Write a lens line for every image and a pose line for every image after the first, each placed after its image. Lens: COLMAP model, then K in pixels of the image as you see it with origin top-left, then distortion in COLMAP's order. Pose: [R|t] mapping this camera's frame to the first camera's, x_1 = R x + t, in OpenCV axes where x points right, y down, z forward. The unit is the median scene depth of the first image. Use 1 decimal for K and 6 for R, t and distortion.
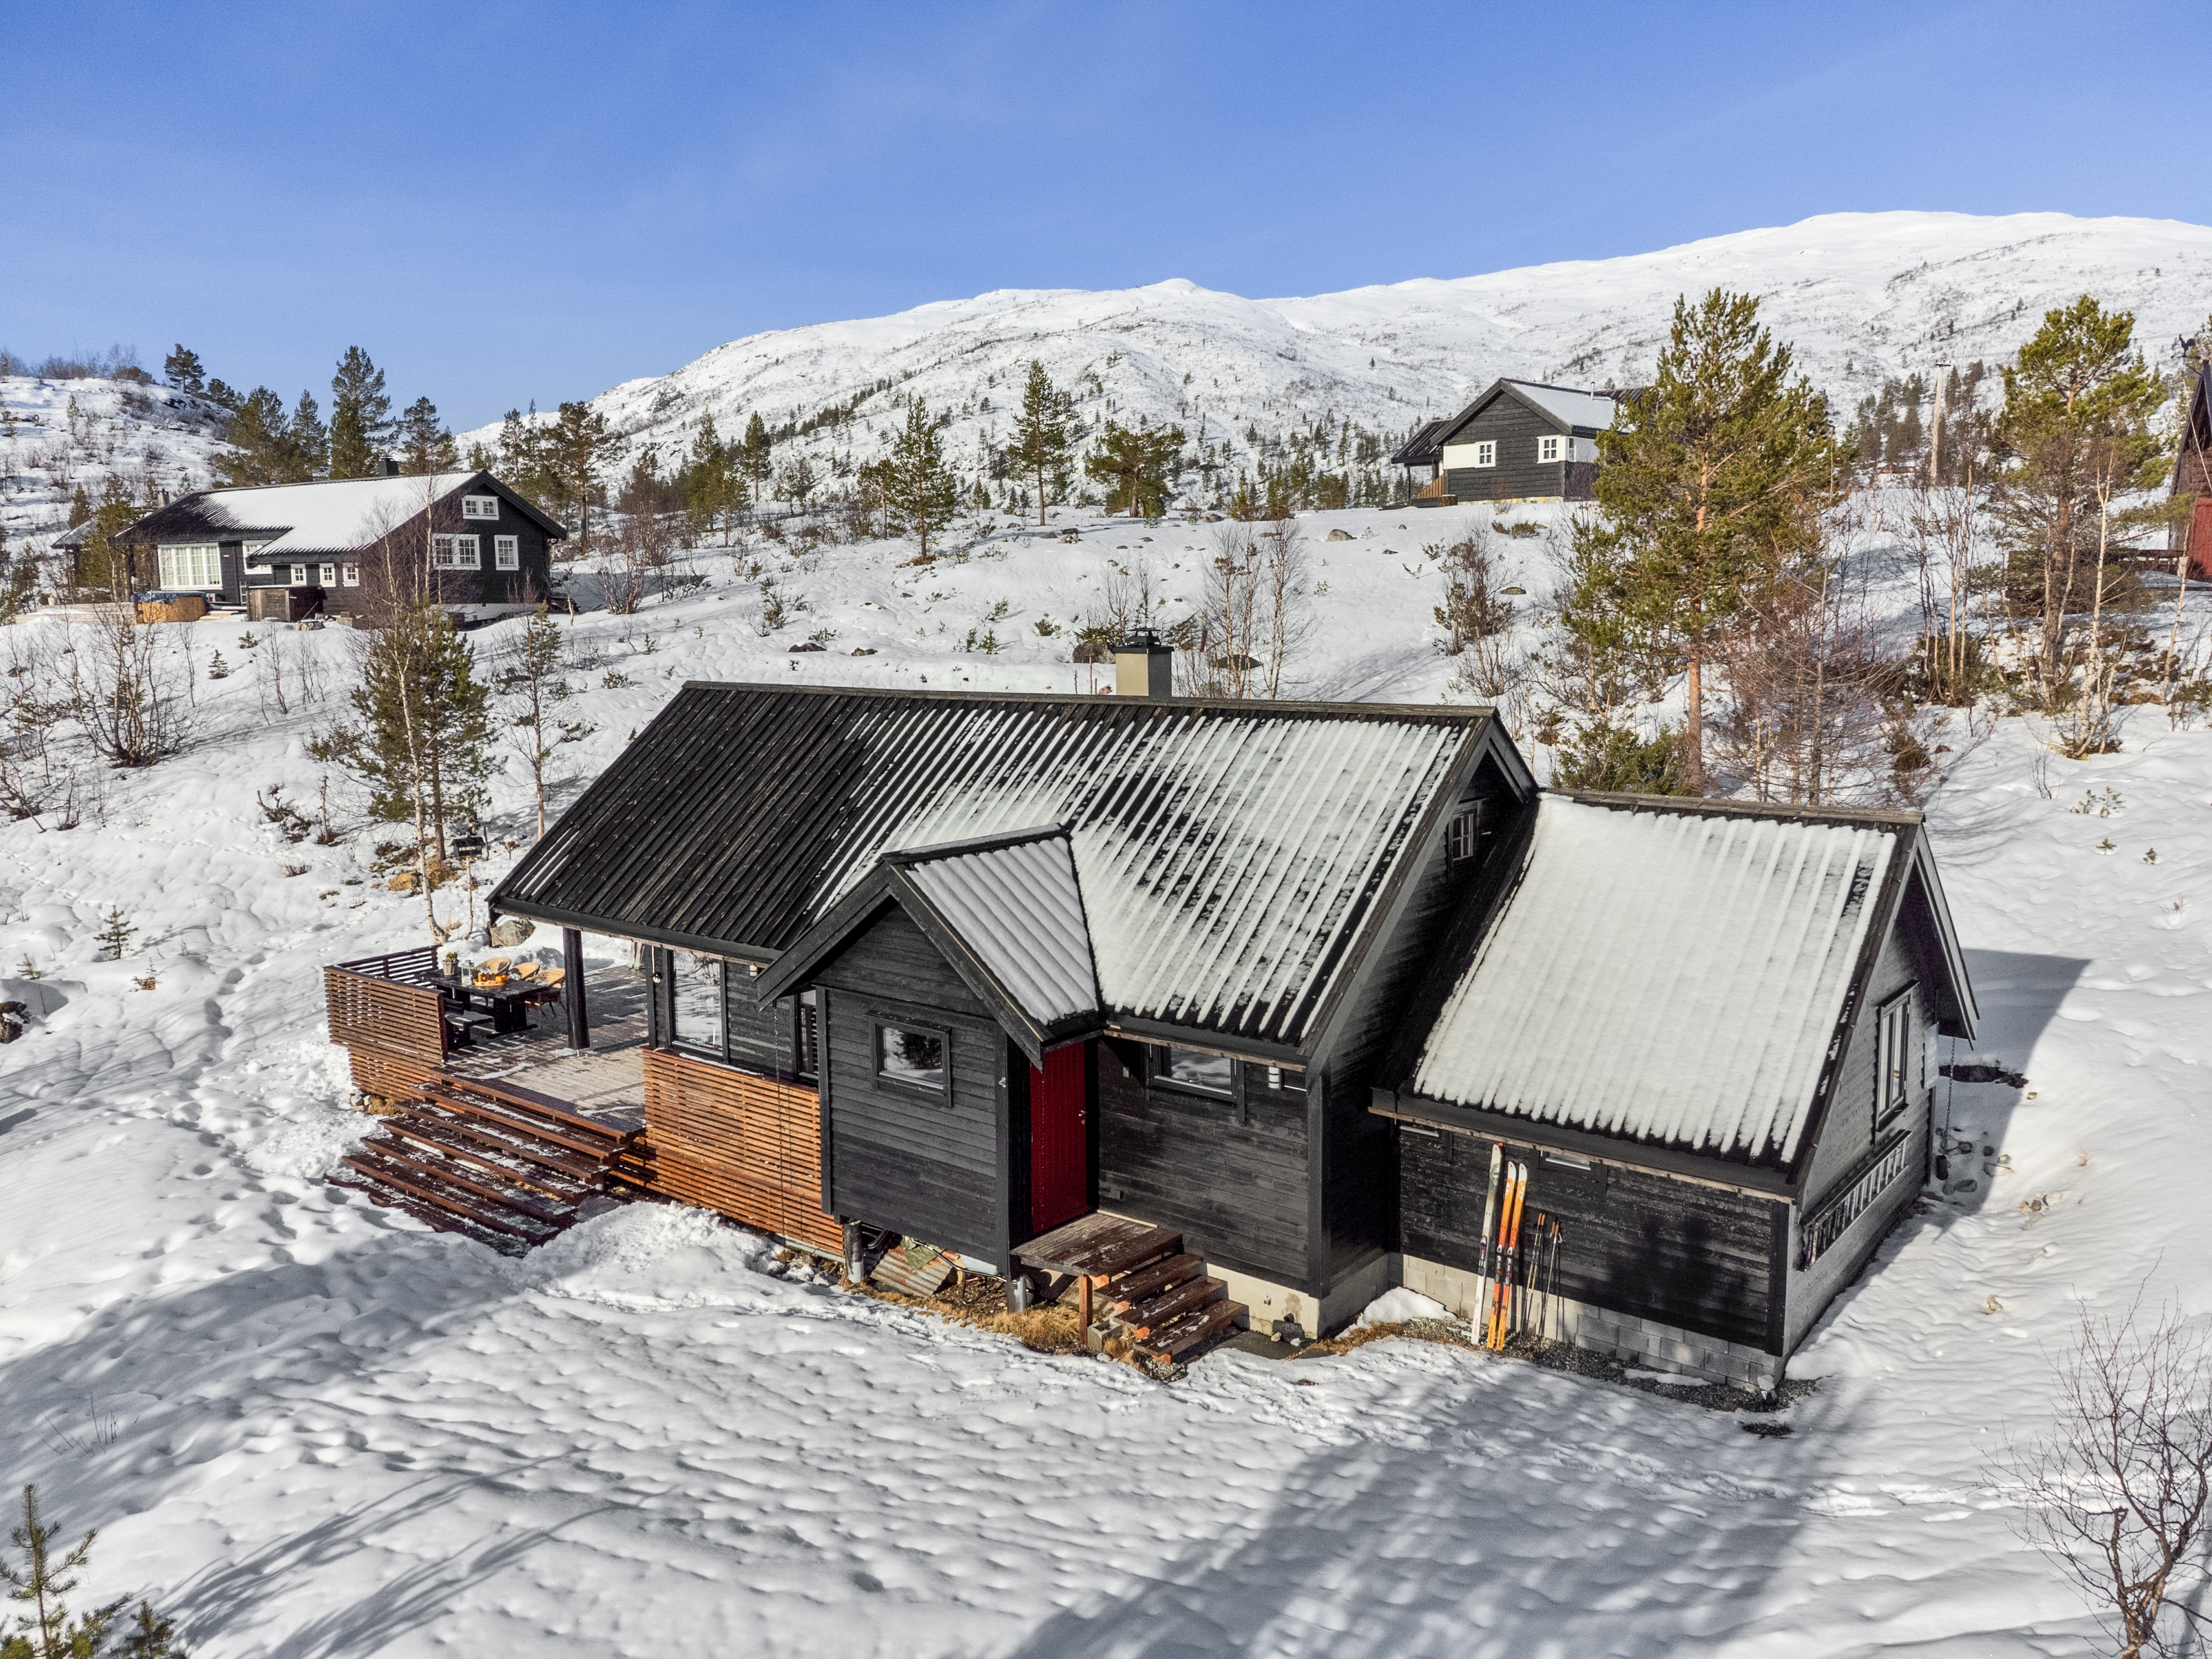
lens RADIAL K [[1650.0, 0, 1095.3], [0, 1650.0, 819.8], [0, 0, 1]] dist [0.018452, -0.001560]
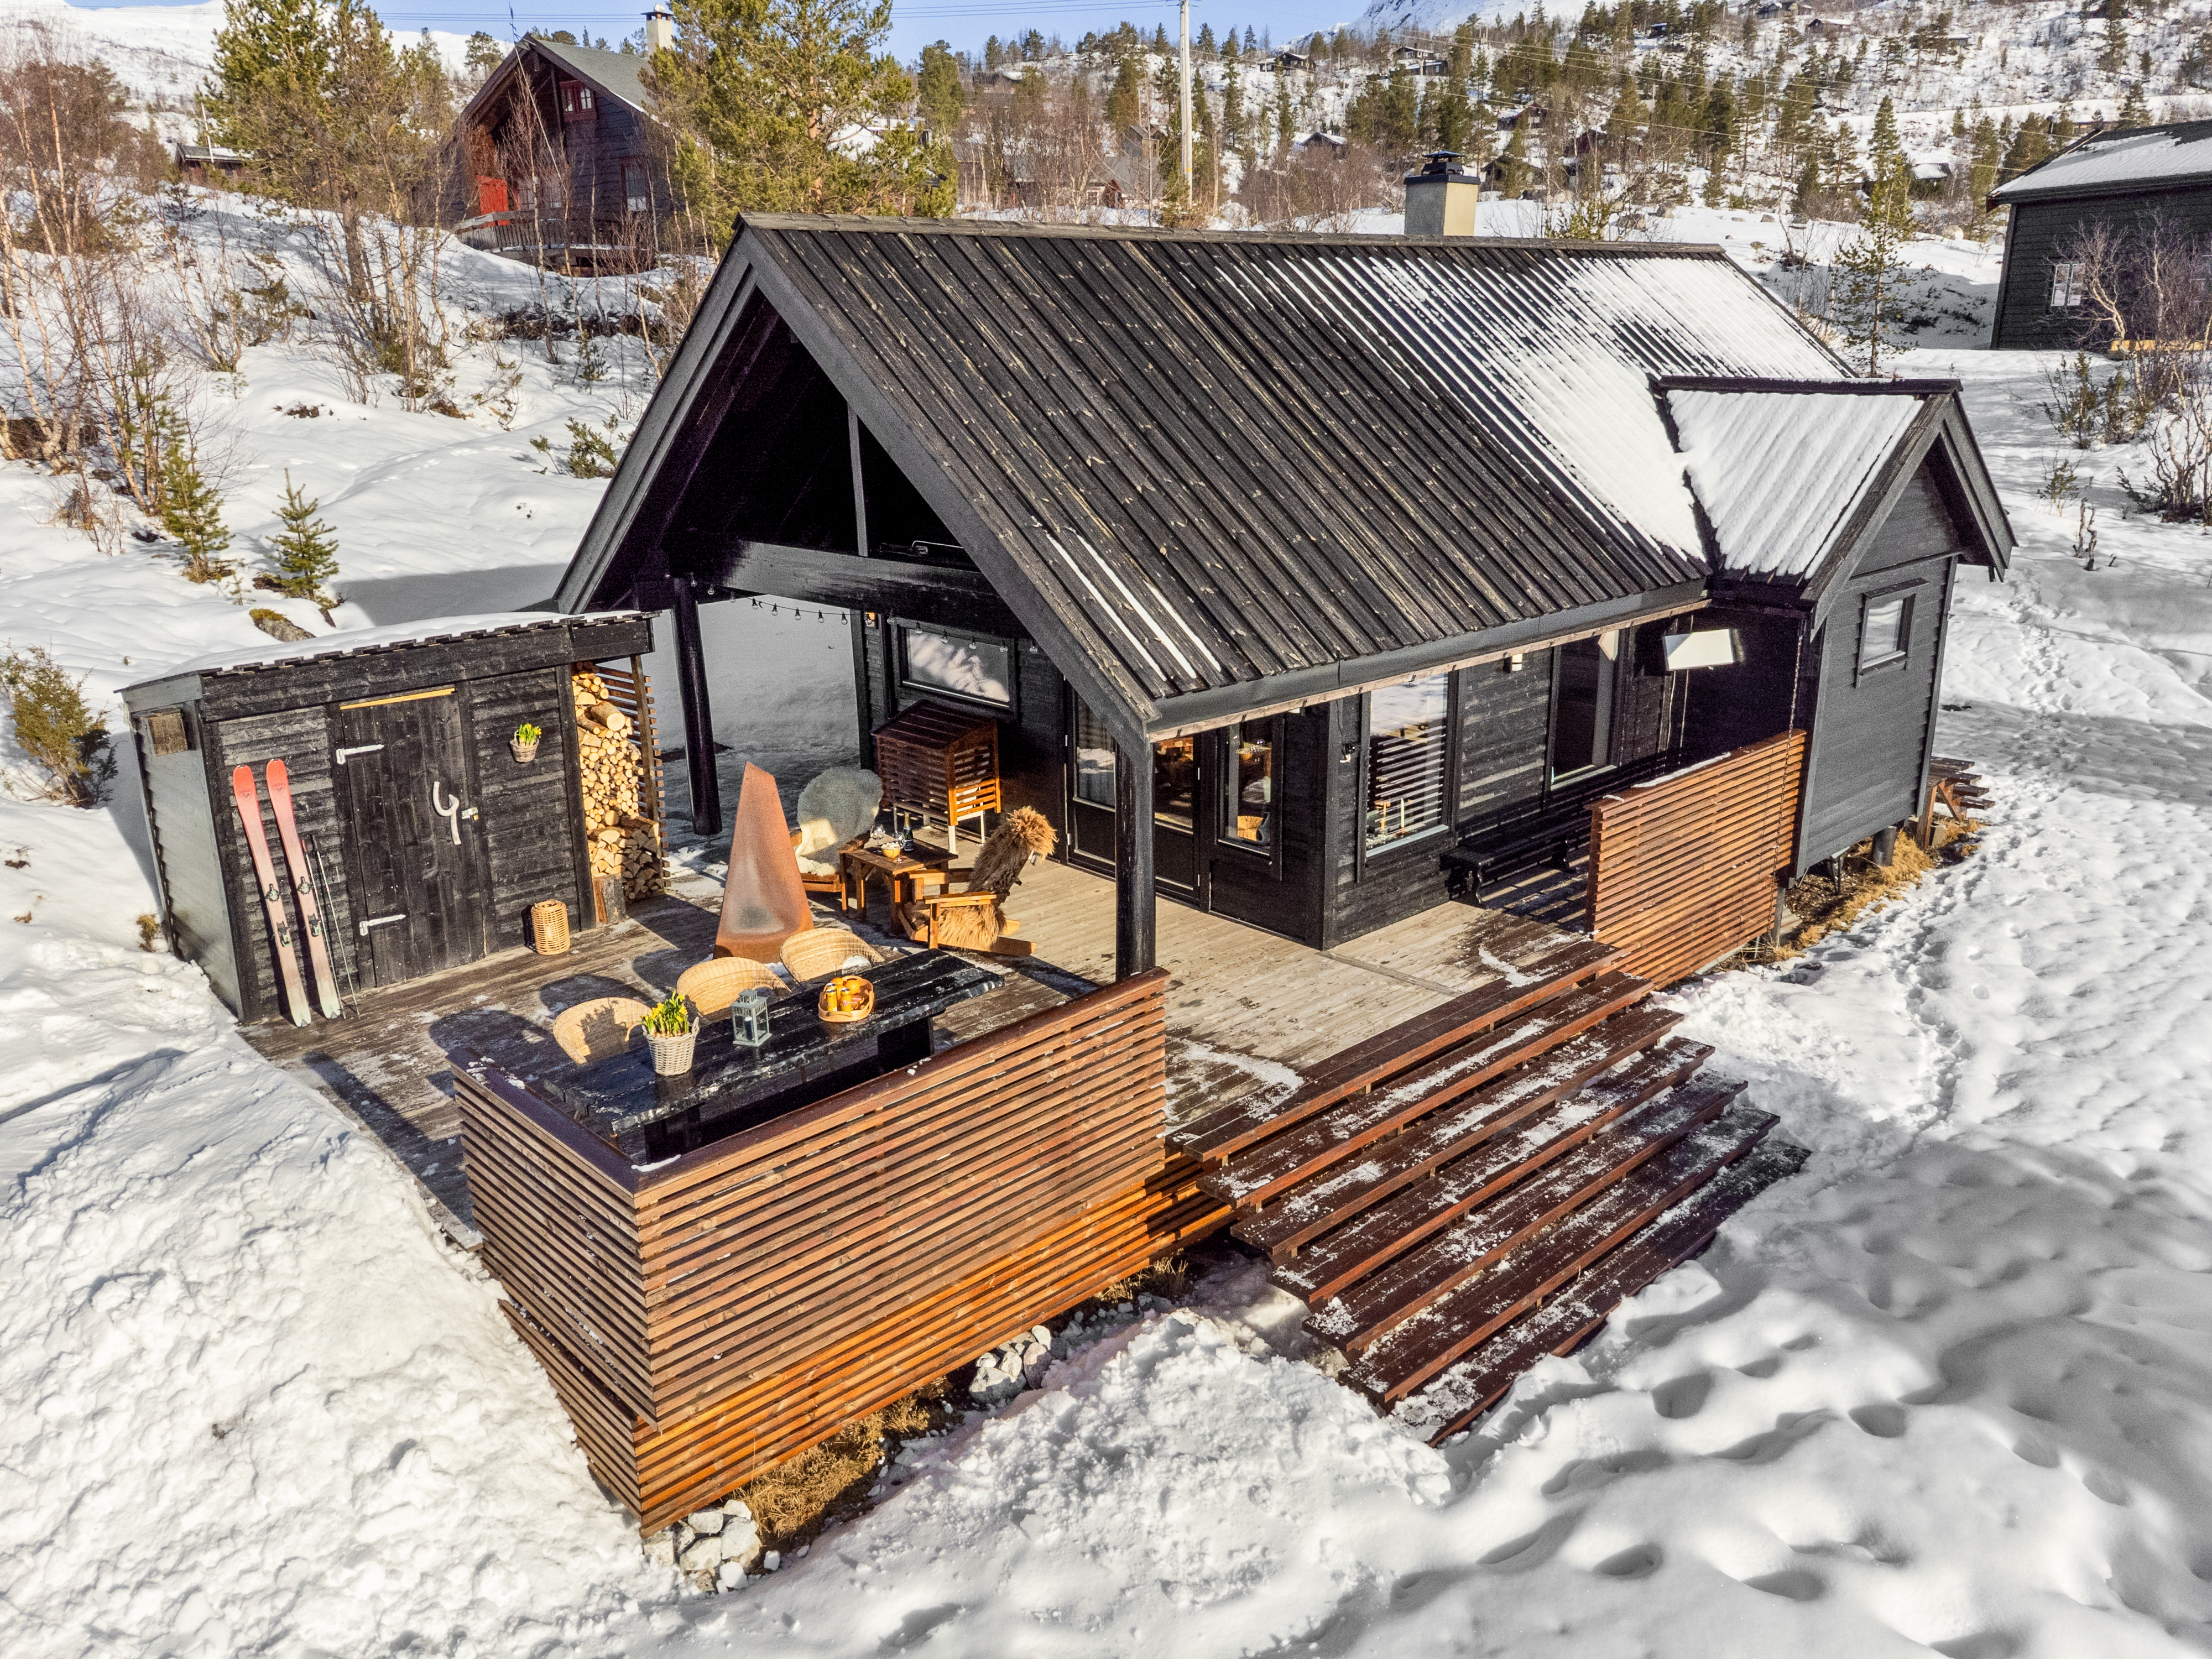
lens RADIAL K [[1650.0, 0, 1095.3], [0, 1650.0, 819.8], [0, 0, 1]] dist [0.018452, -0.001560]
pose [[0.139914, -0.277748, 0.950411, -0.841987], [0.146106, 0.955136, 0.257620, -0.037603], [-0.979325, 0.102816, 0.174218, 1.042536]]
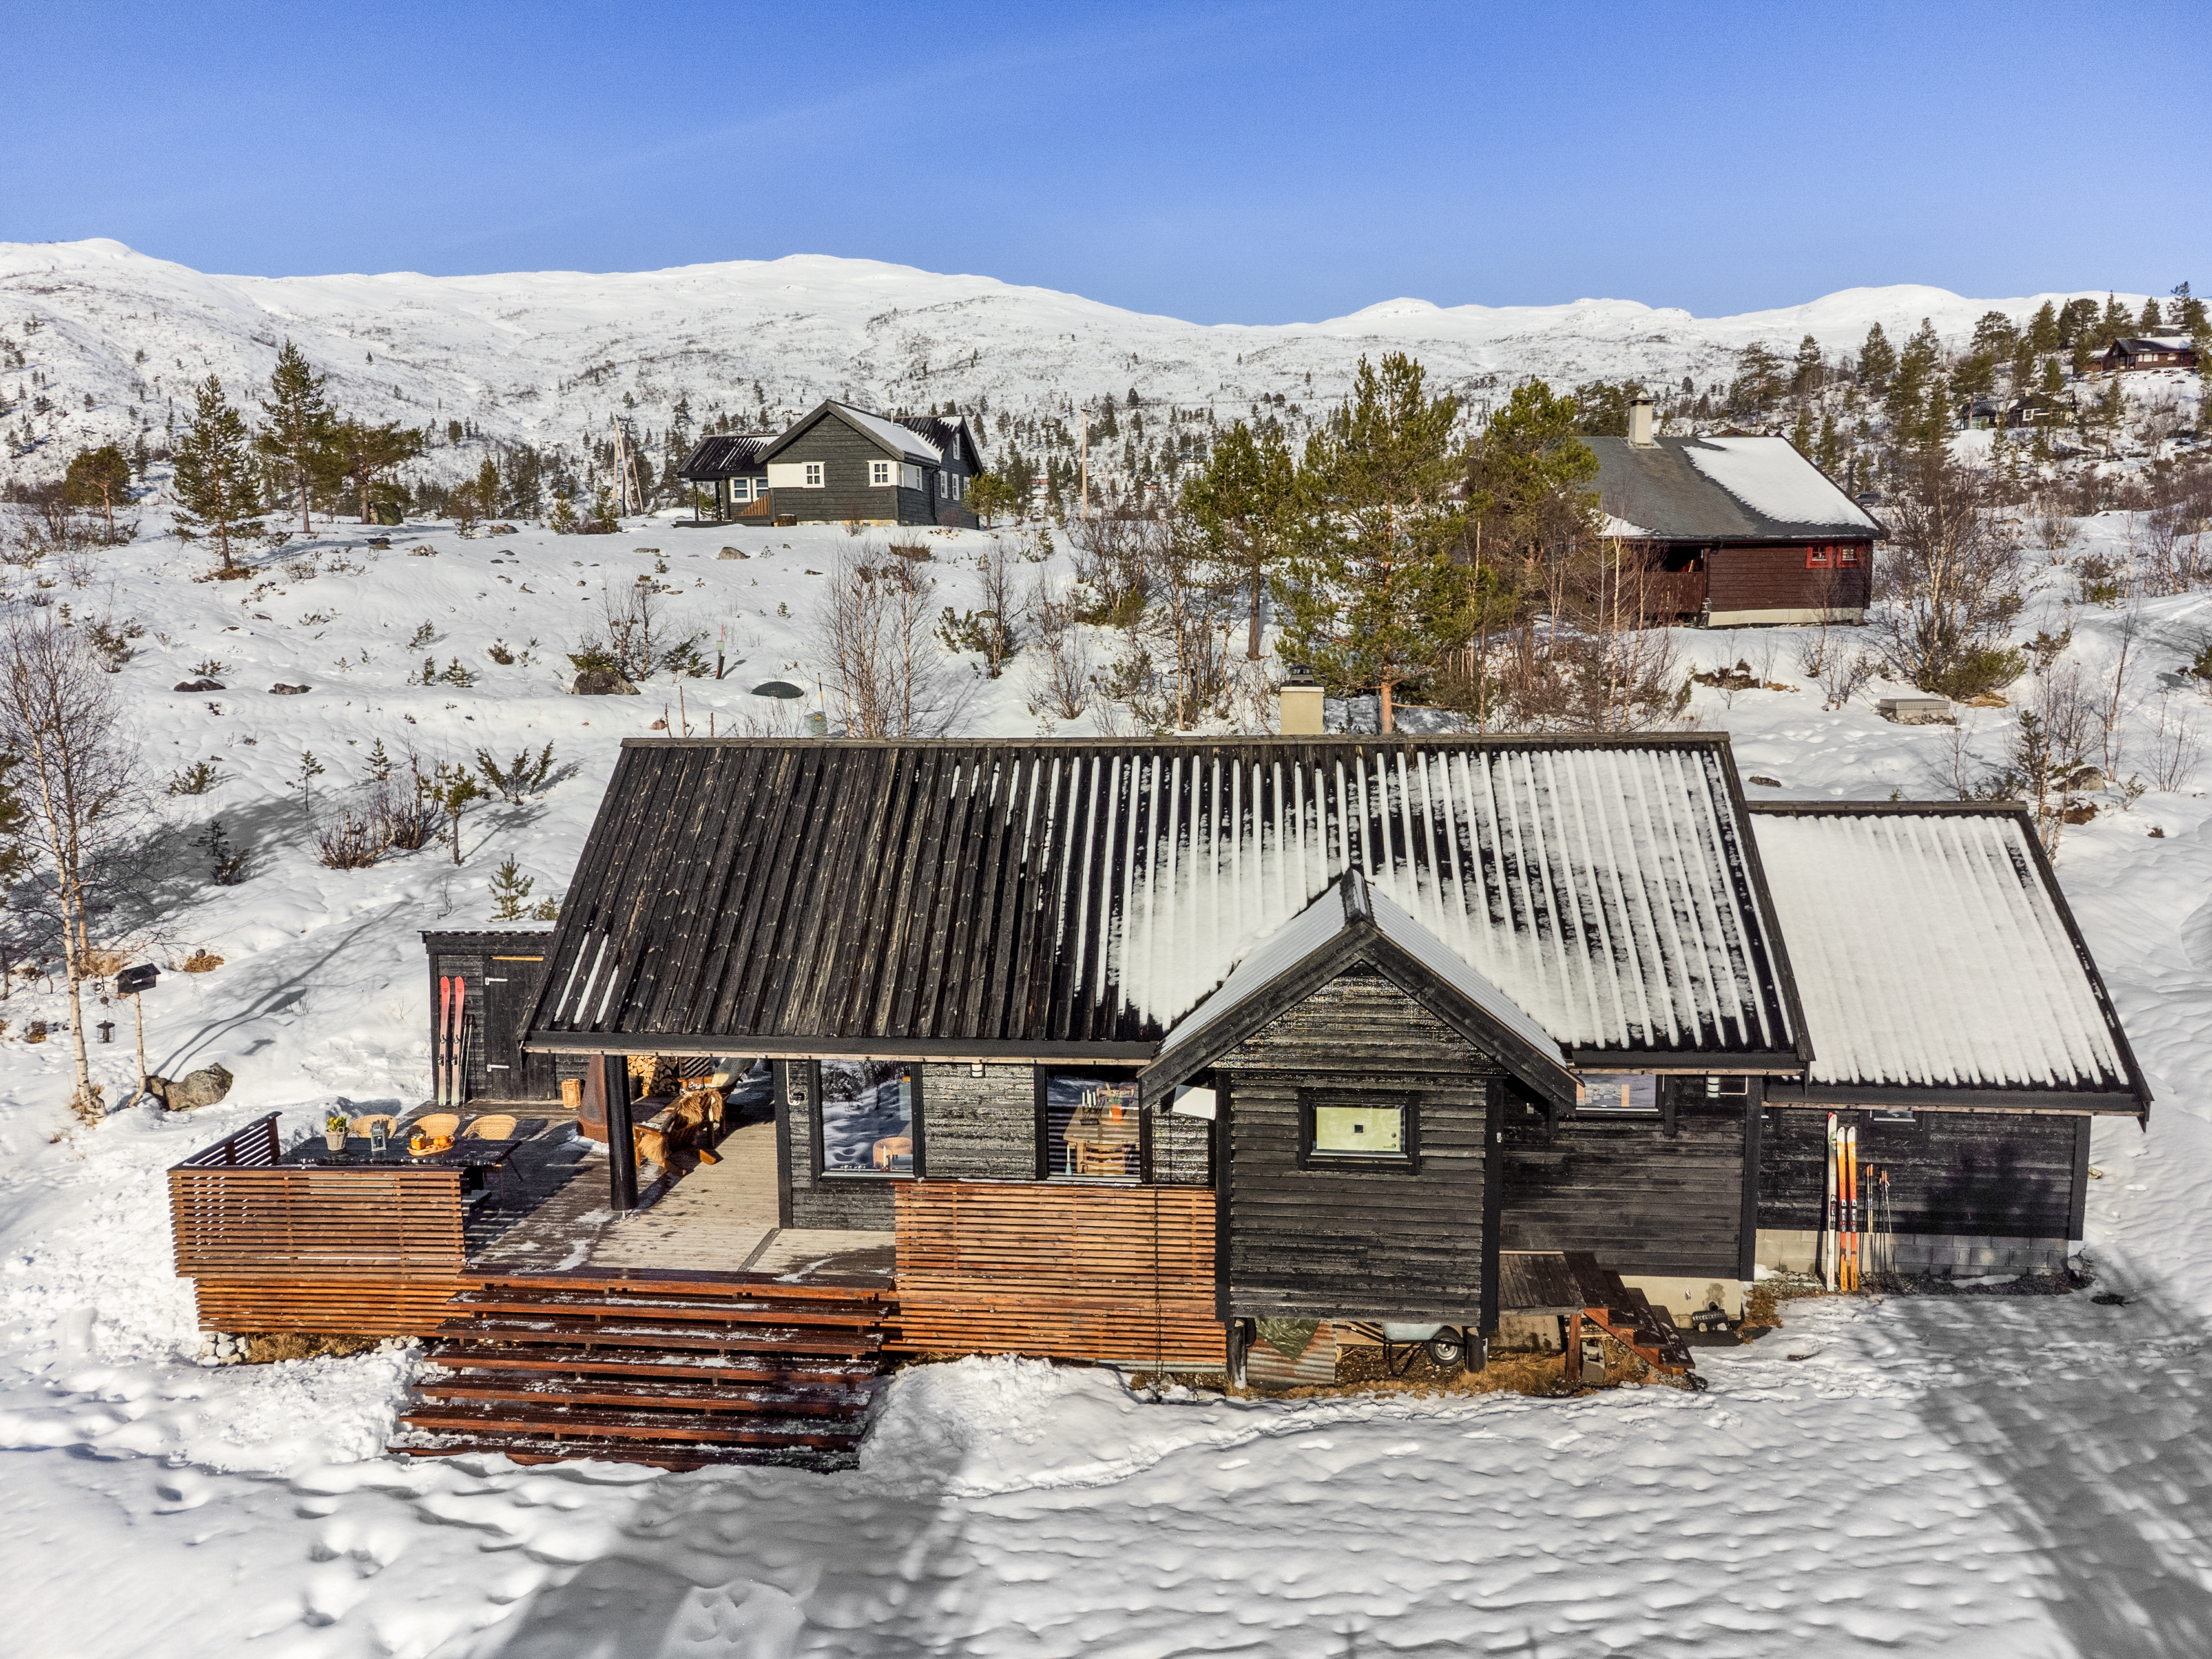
lens RADIAL K [[1630.1, 0, 1097.5], [0, 1630.1, 854.8], [0, 0, 1]] dist [0.022262, -0.002547]
pose [[0.837558, -0.082401, 0.540098, -0.598618], [0.074221, 0.996557, 0.036943, -0.047896], [-0.541283, 0.009144, 0.840791, 0.244655]]
